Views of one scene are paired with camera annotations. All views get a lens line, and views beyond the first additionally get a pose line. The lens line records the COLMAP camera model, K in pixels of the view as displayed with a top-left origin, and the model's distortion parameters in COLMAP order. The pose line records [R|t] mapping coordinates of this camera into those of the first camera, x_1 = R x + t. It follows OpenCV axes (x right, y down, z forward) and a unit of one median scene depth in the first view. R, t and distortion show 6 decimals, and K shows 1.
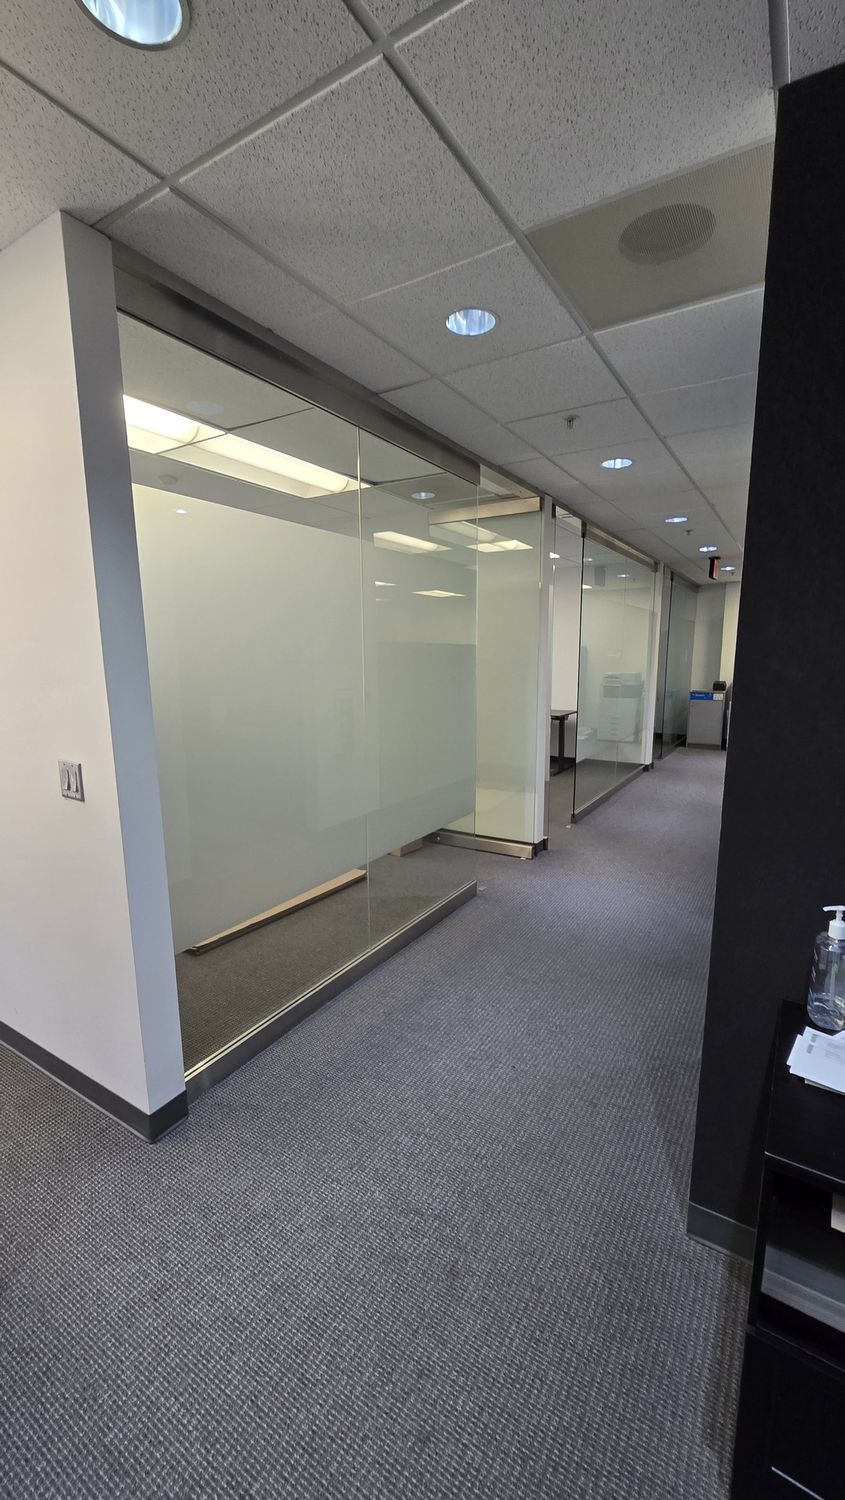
lens RADIAL K [[612.9, 0, 430.2], [0, 612.9, 763.3], [0, 0, 1]] dist [-0.001398, 0.000012]
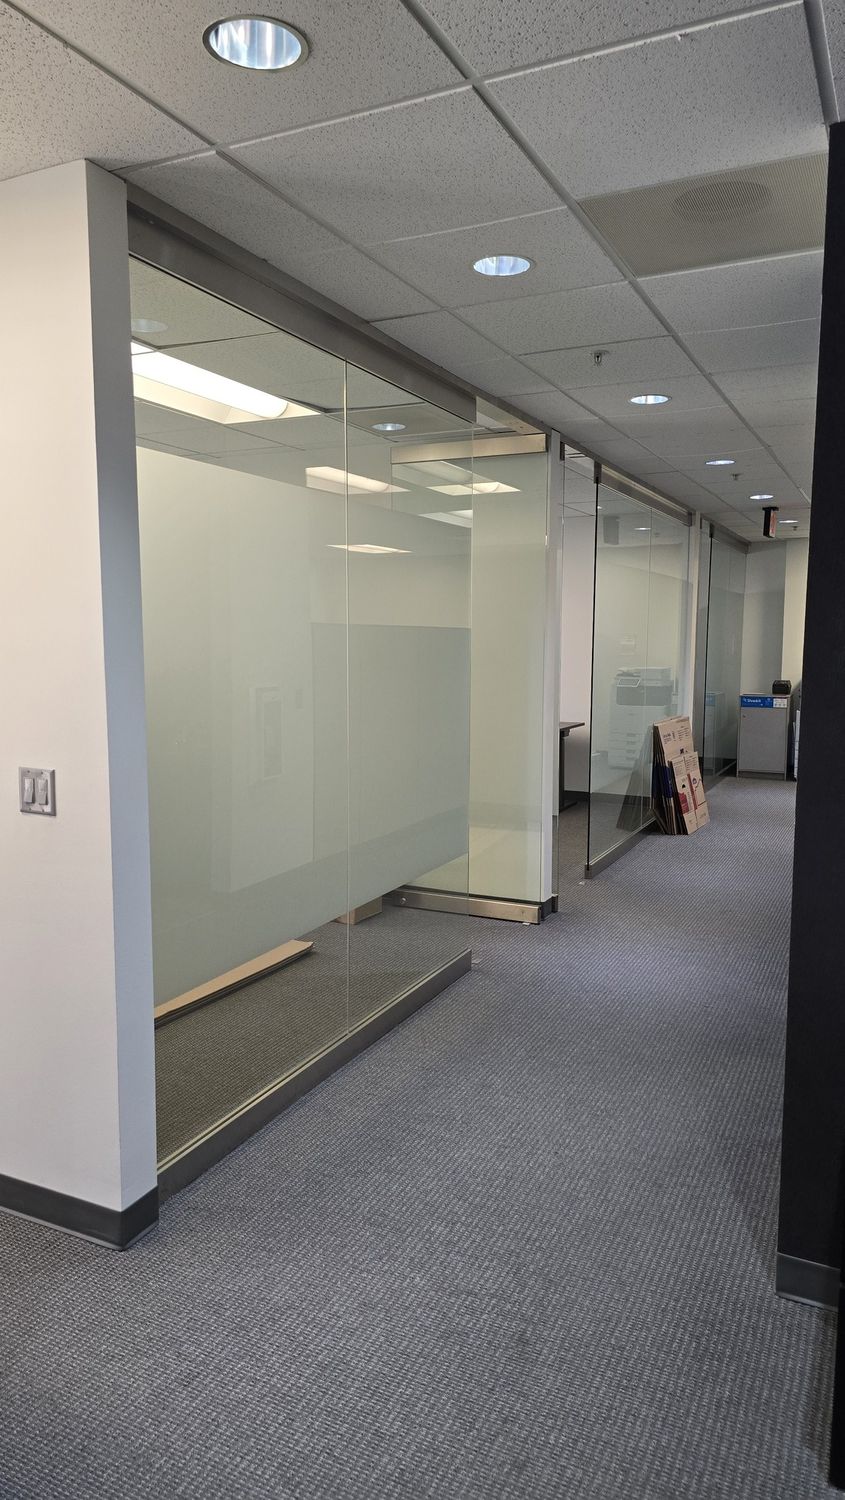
lens RADIAL K [[1001.5, 0, 422.5], [0, 1001.5, 750.0], [0, 0, 1]] dist [0.081073, -0.083789]
pose [[0.995059, -0.002566, 0.099252, -0.160845], [0.009010, 0.997875, -0.064527, 0.051391], [-0.098876, 0.065103, 0.992968, -0.319918]]
